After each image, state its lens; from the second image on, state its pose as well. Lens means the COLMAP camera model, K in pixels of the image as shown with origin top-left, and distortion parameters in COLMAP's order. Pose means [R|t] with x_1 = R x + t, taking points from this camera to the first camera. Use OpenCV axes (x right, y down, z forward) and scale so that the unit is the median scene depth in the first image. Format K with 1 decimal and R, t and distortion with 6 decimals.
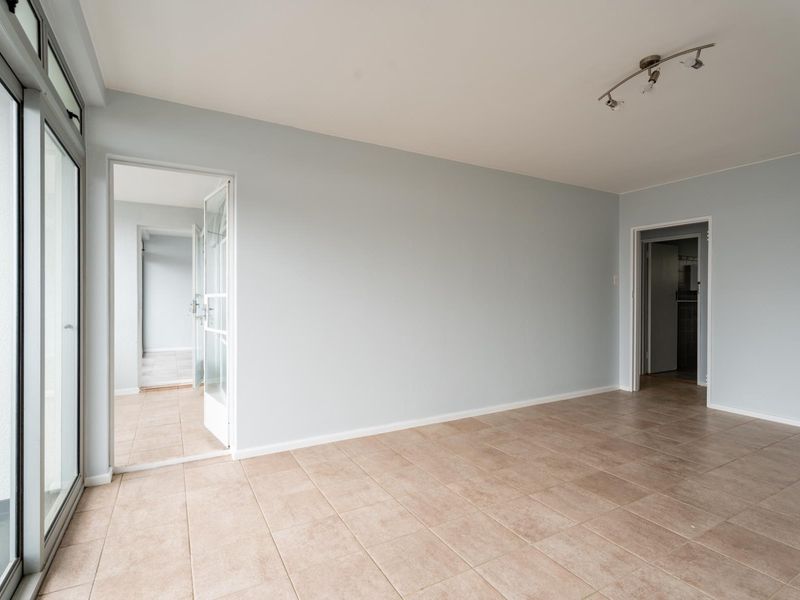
lens RADIAL K [[409.1, 0, 400.0], [0, 409.1, 300.0], [0, 0, 1]] dist [0.002553, 0.000687]
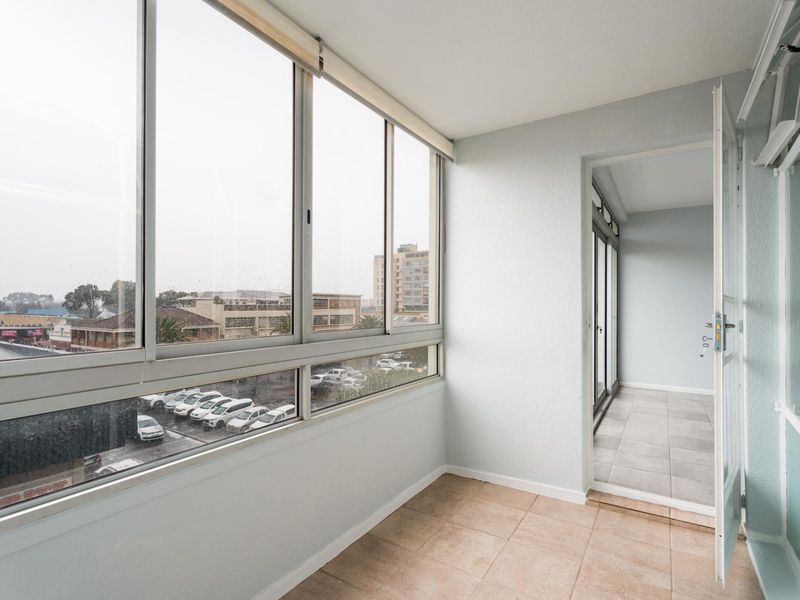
lens RADIAL K [[409.1, 0, 400.0], [0, 409.1, 300.0], [0, 0, 1]] dist [0.002553, 0.000687]
pose [[0.469284, -0.006015, -0.883027, -0.305477], [-0.009869, 0.999879, -0.012056, -0.003761], [0.882992, 0.014372, 0.469168, 0.566235]]
